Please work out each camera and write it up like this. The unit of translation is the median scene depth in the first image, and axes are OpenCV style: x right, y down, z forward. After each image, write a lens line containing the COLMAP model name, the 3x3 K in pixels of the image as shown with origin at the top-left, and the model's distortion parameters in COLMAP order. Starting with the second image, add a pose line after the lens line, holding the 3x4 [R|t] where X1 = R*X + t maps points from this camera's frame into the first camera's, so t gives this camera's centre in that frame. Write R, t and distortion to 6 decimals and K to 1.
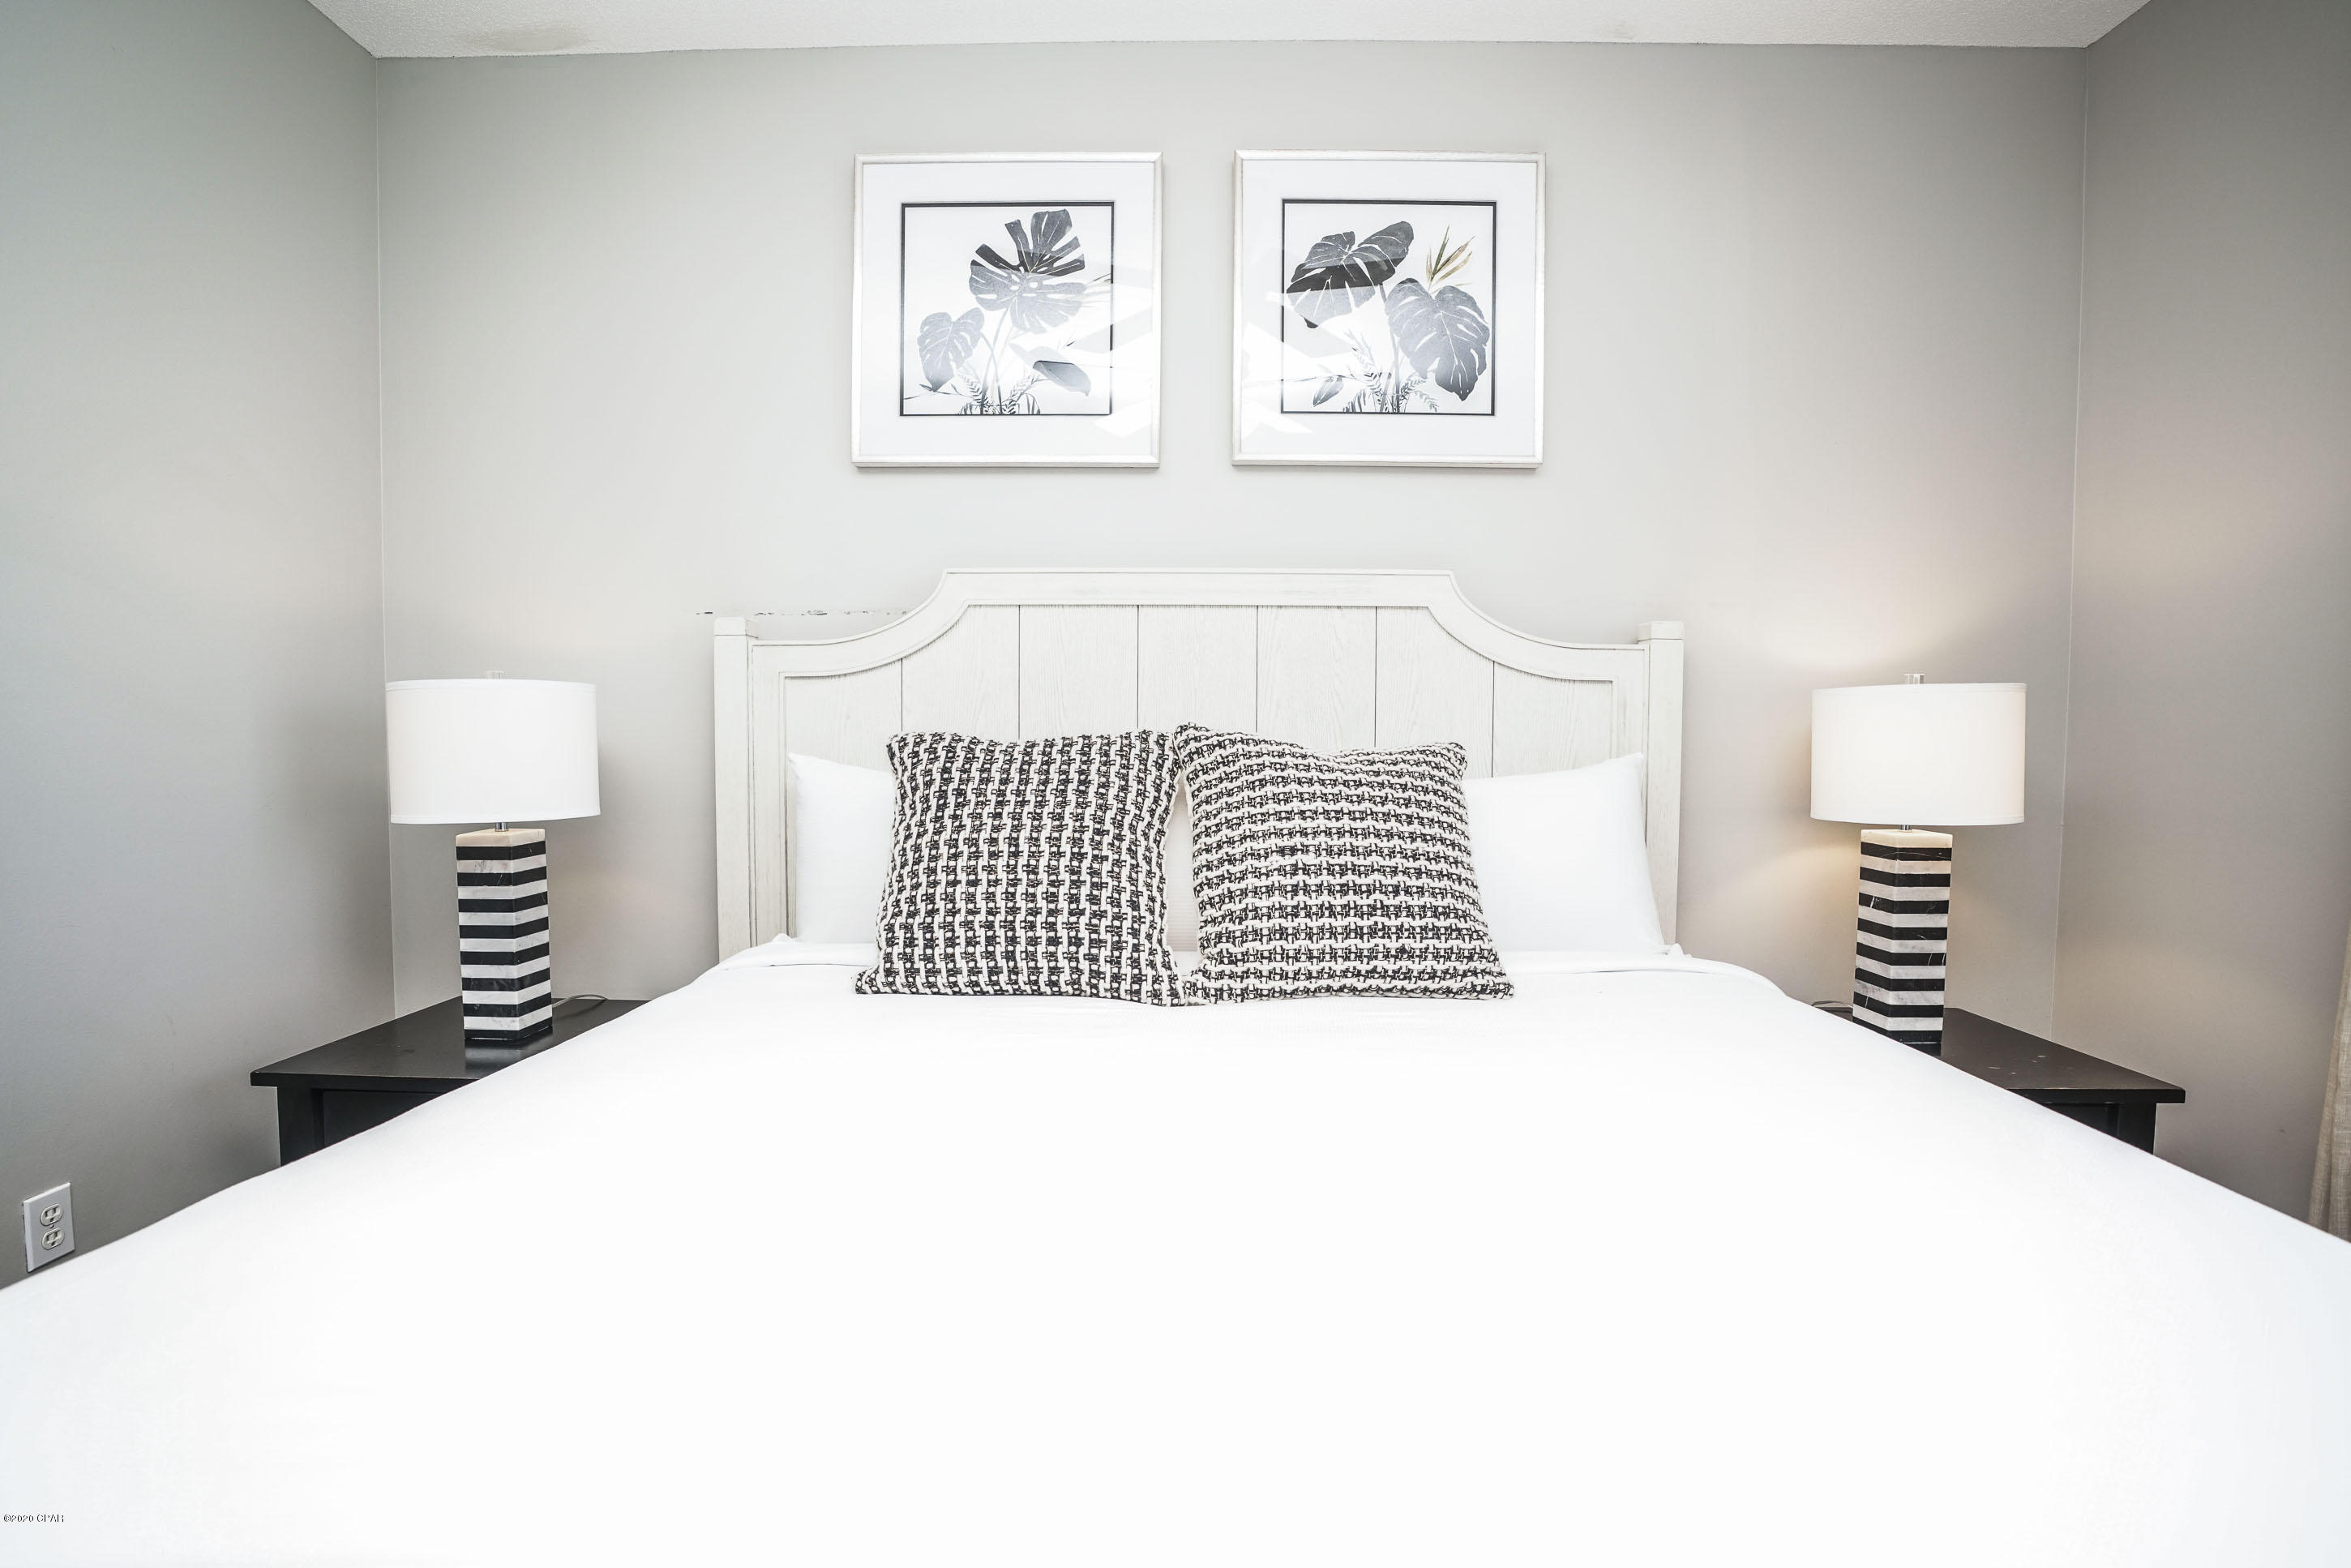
lens RADIAL K [[1094.9, 0, 1164.8], [0, 1094.9, 790.6], [0, 0, 1]] dist [-0.071173, 0.028765]
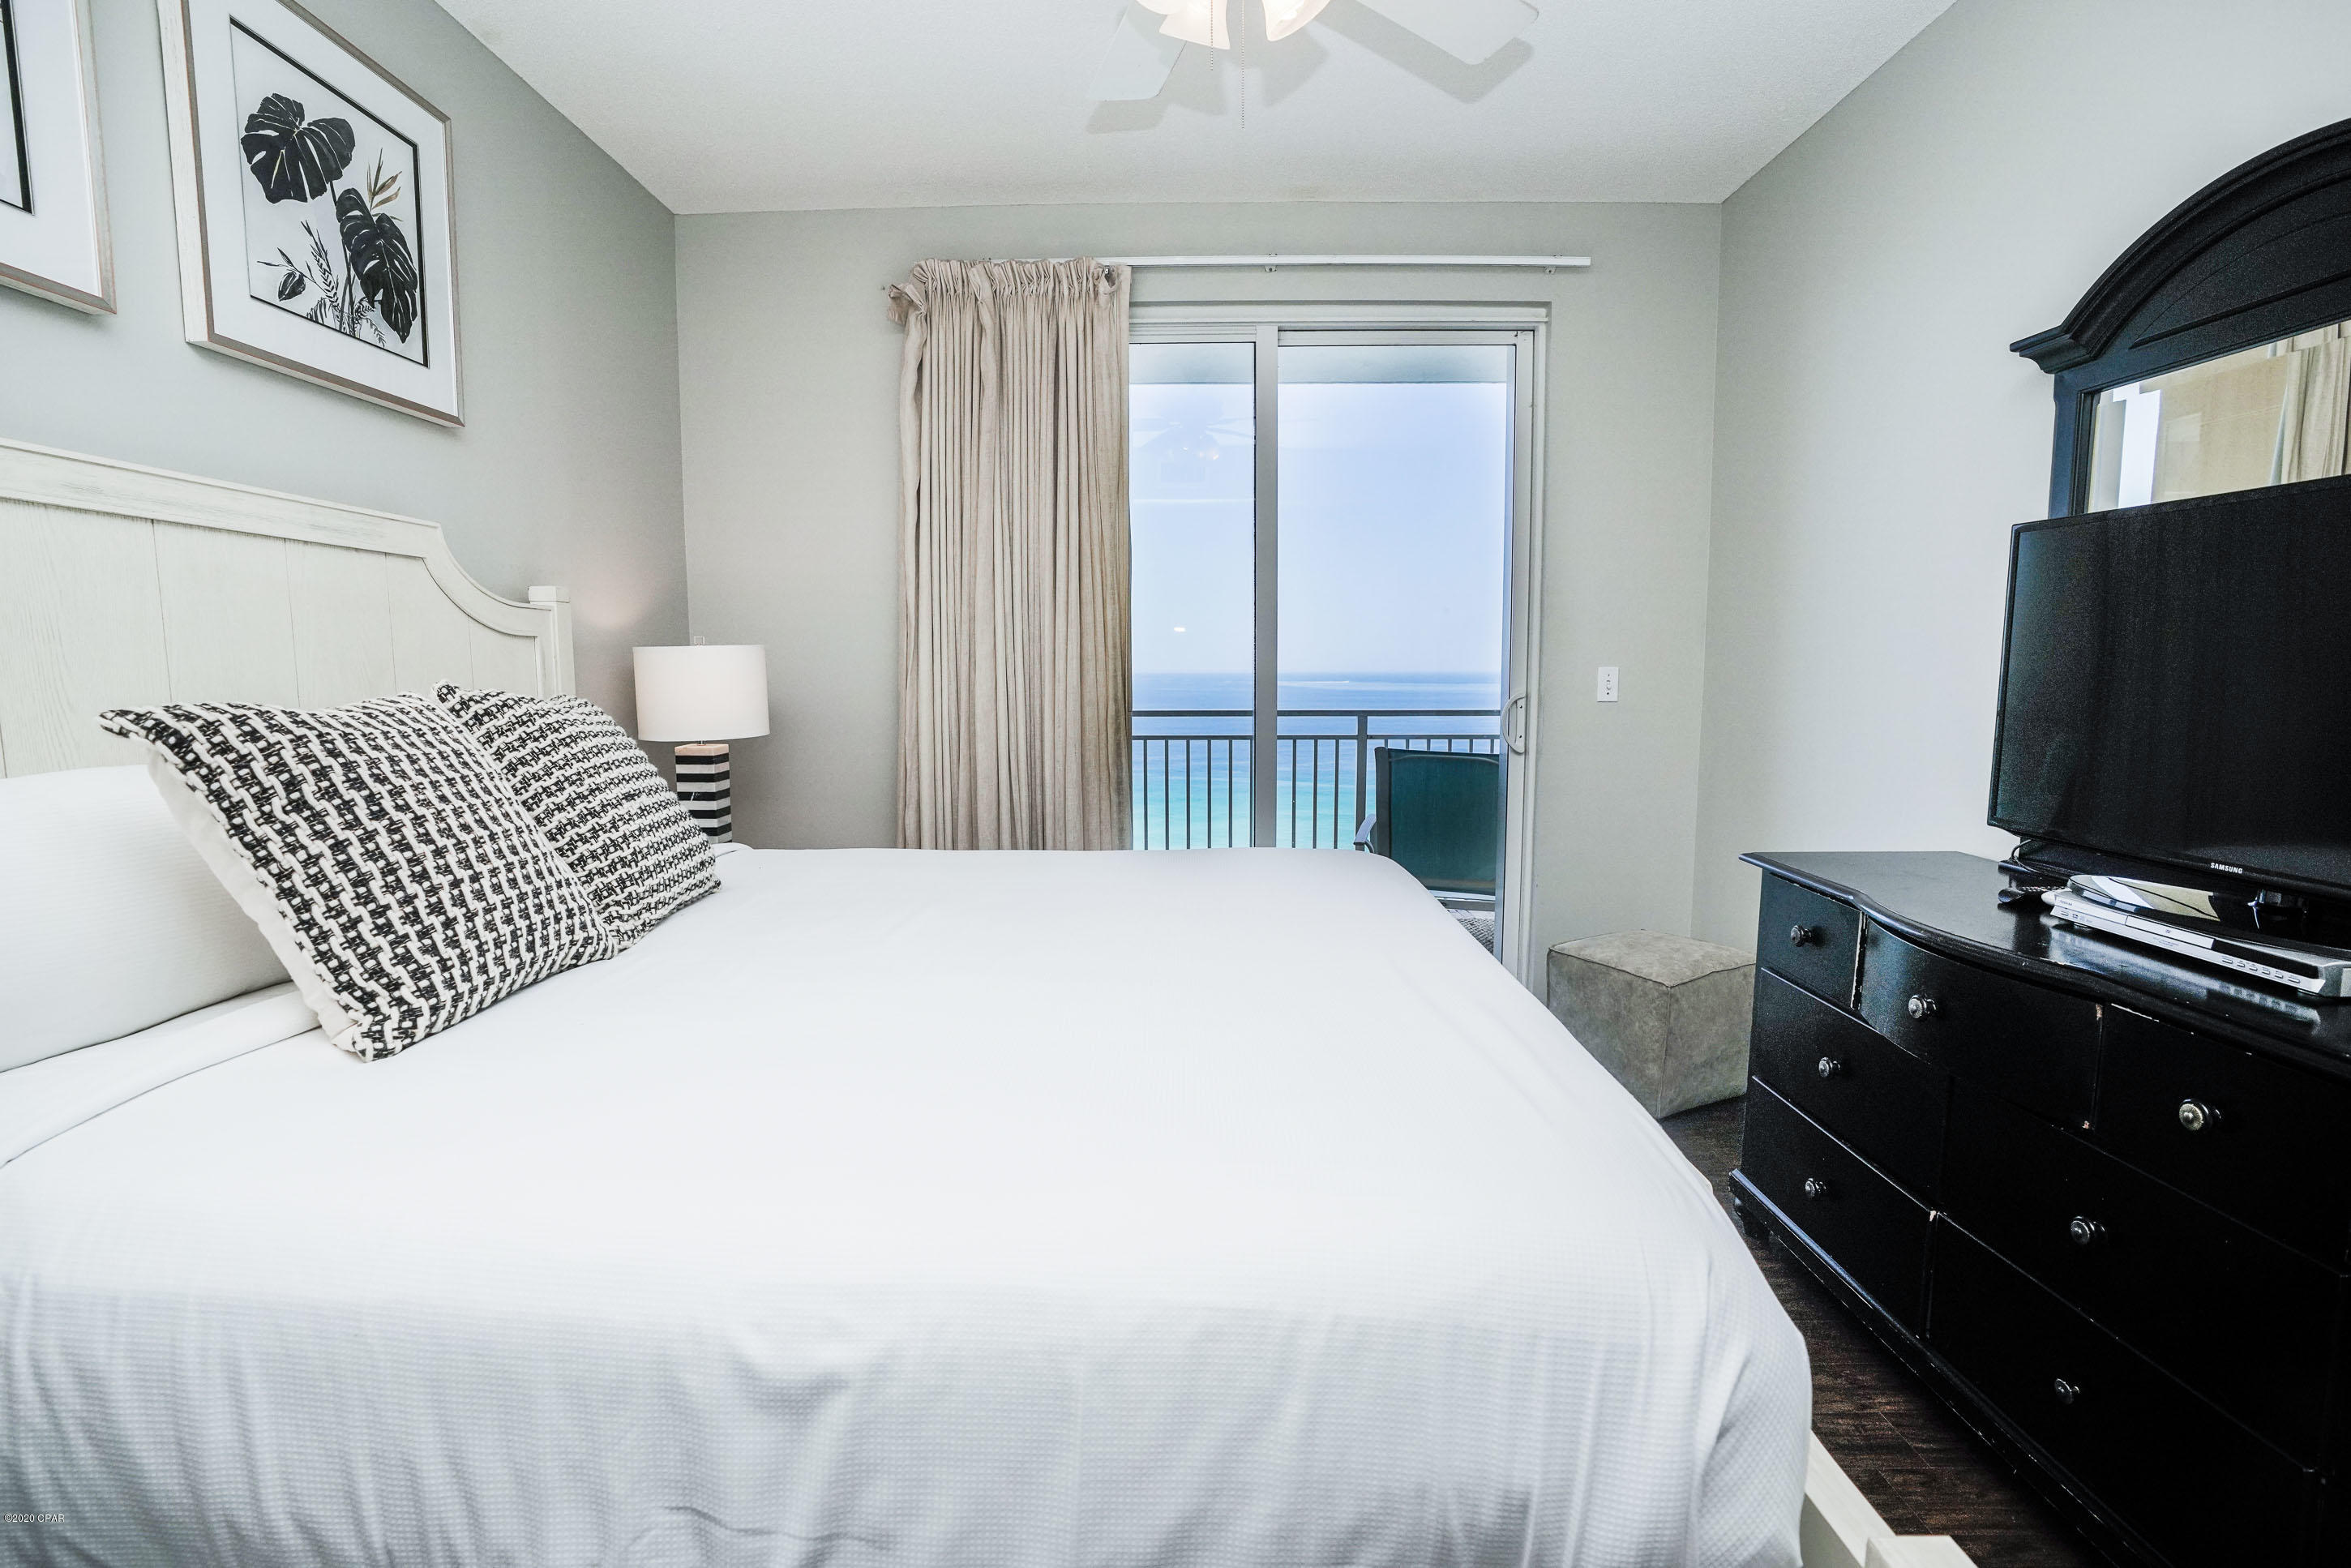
lens RADIAL K [[1109.2, 0, 1163.0], [0, 1109.2, 785.8], [0, 0, 1]] dist [-0.063384, 0.025887]
pose [[0.001956, -0.112559, 0.993643, -0.926586], [0.053681, 0.992224, 0.112293, -0.048286], [-0.998556, 0.053120, 0.007983, 0.422257]]
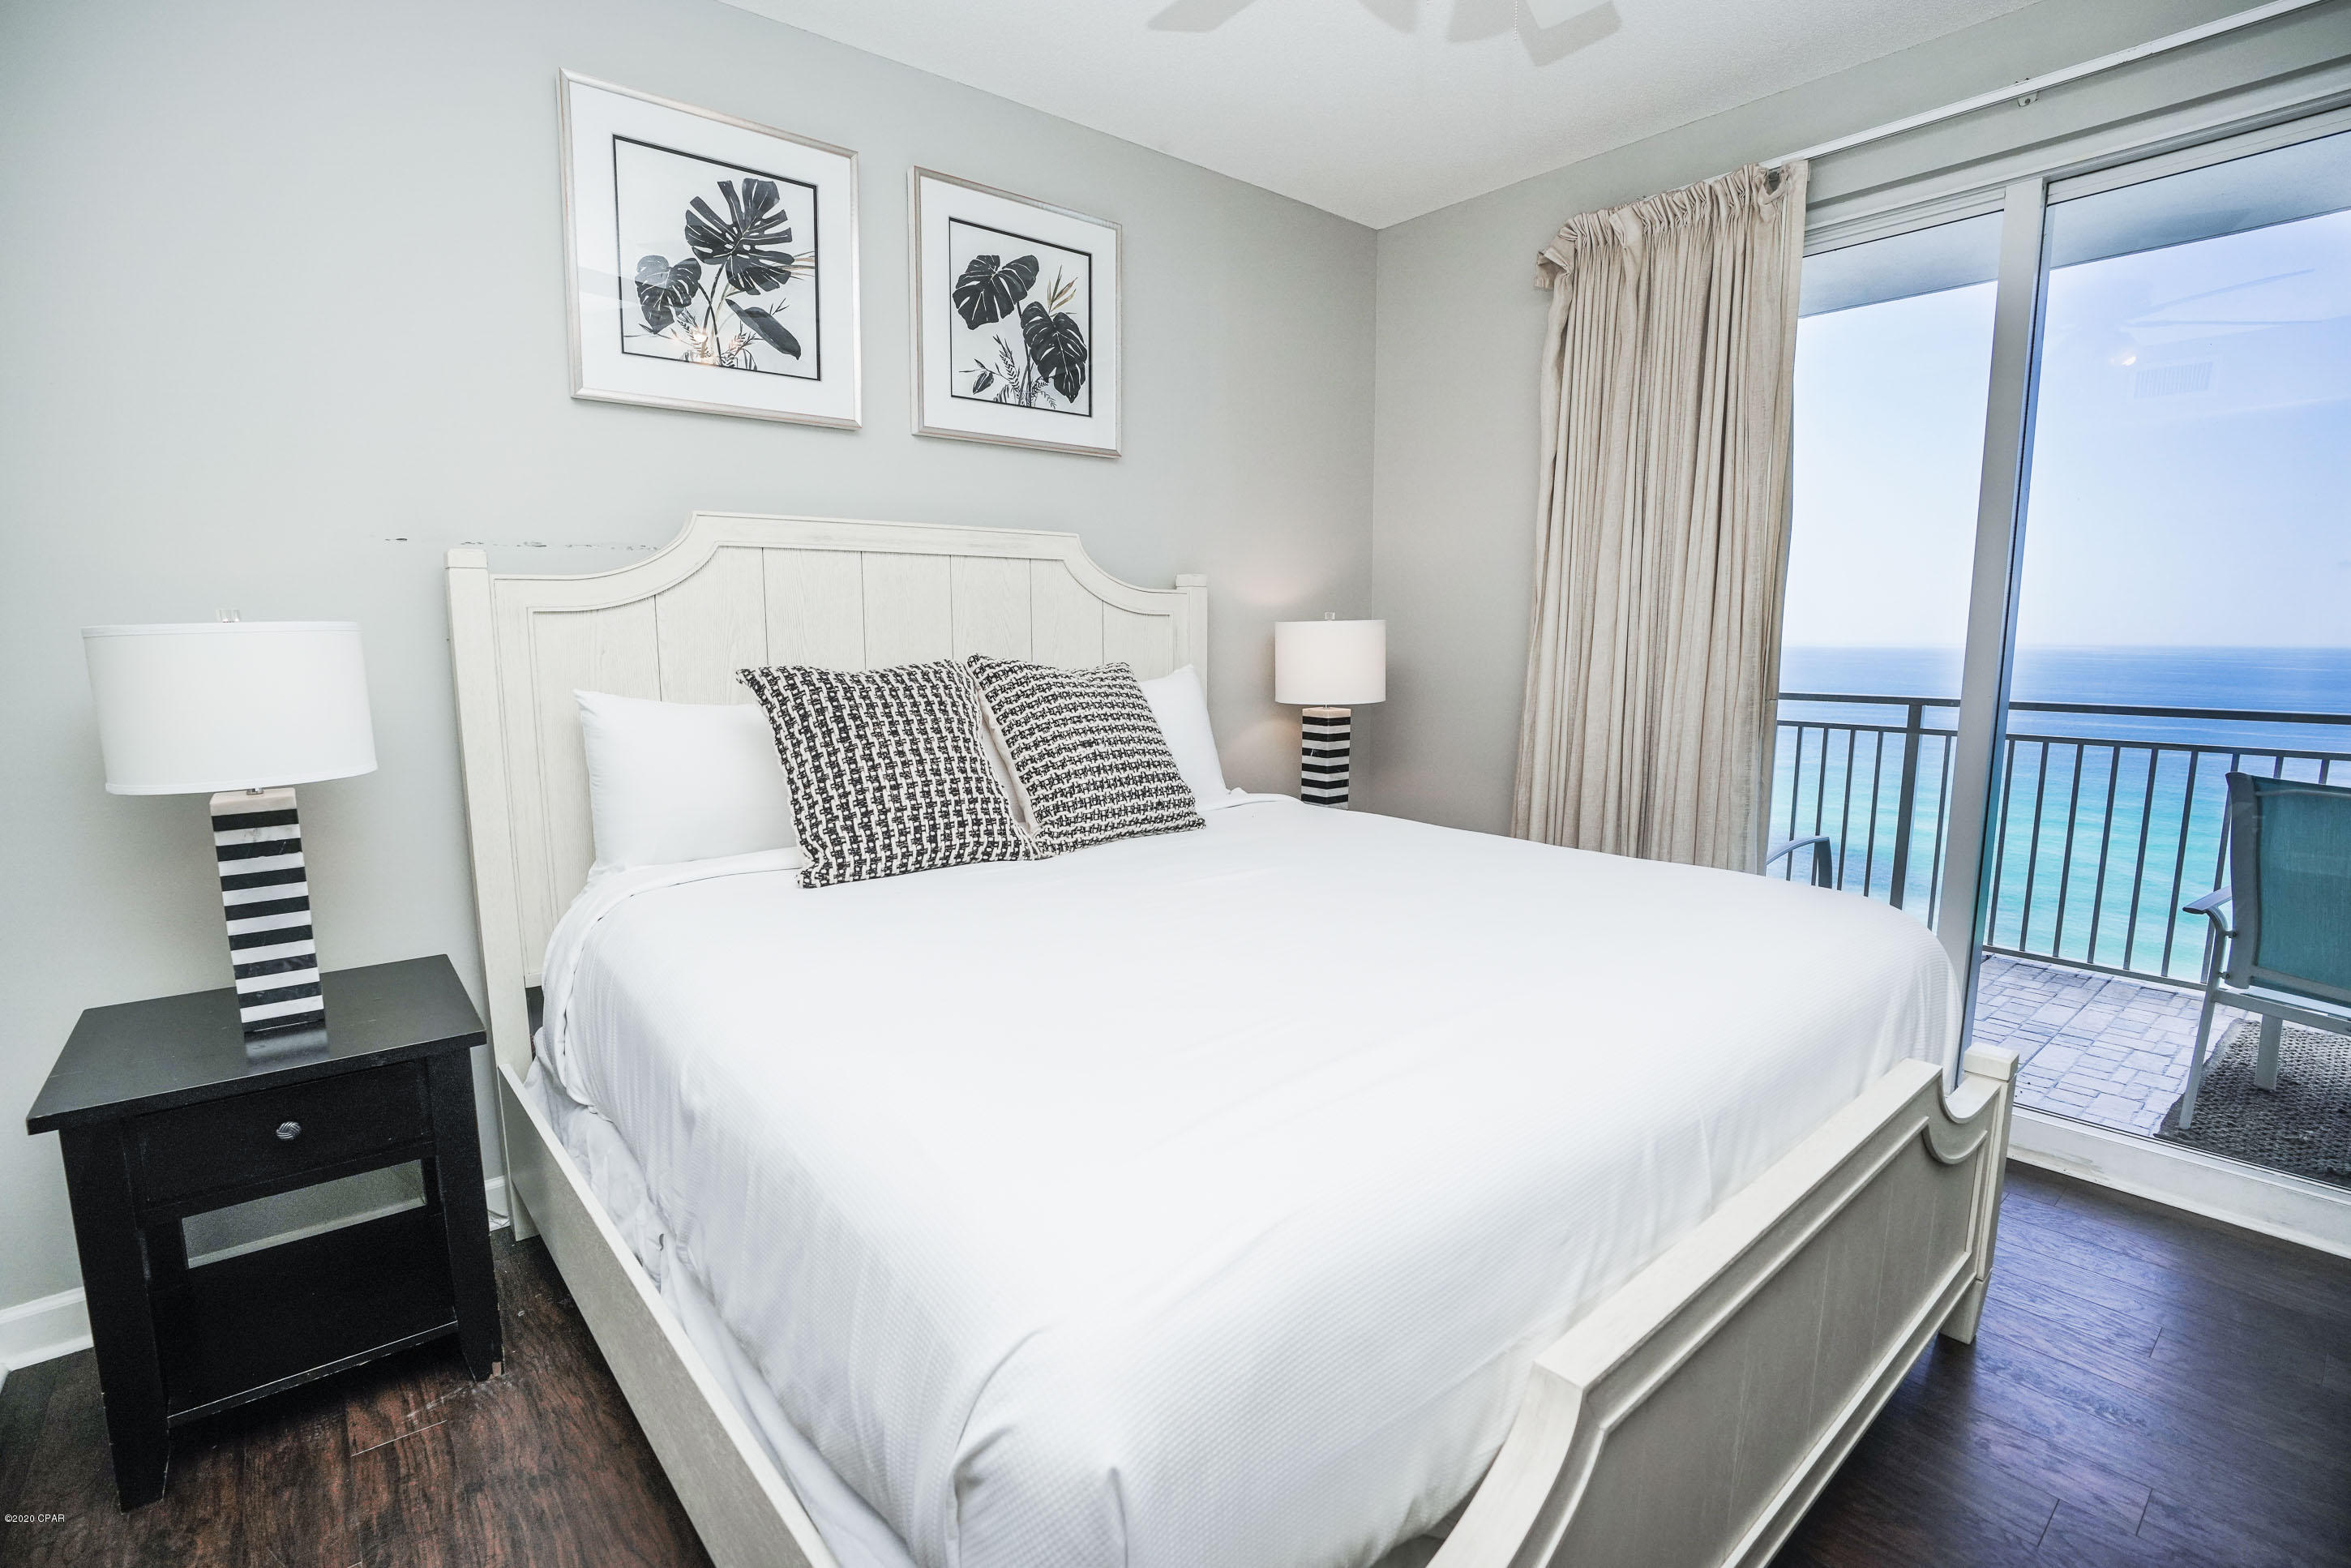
lens RADIAL K [[1094.9, 0, 1164.8], [0, 1094.9, 790.6], [0, 0, 1]] dist [-0.071173, 0.028765]
pose [[0.759262, -0.099605, 0.643118, -0.696354], [0.037364, 0.993260, 0.109722, -0.035829], [-0.649712, -0.059278, 0.757866, -0.152392]]
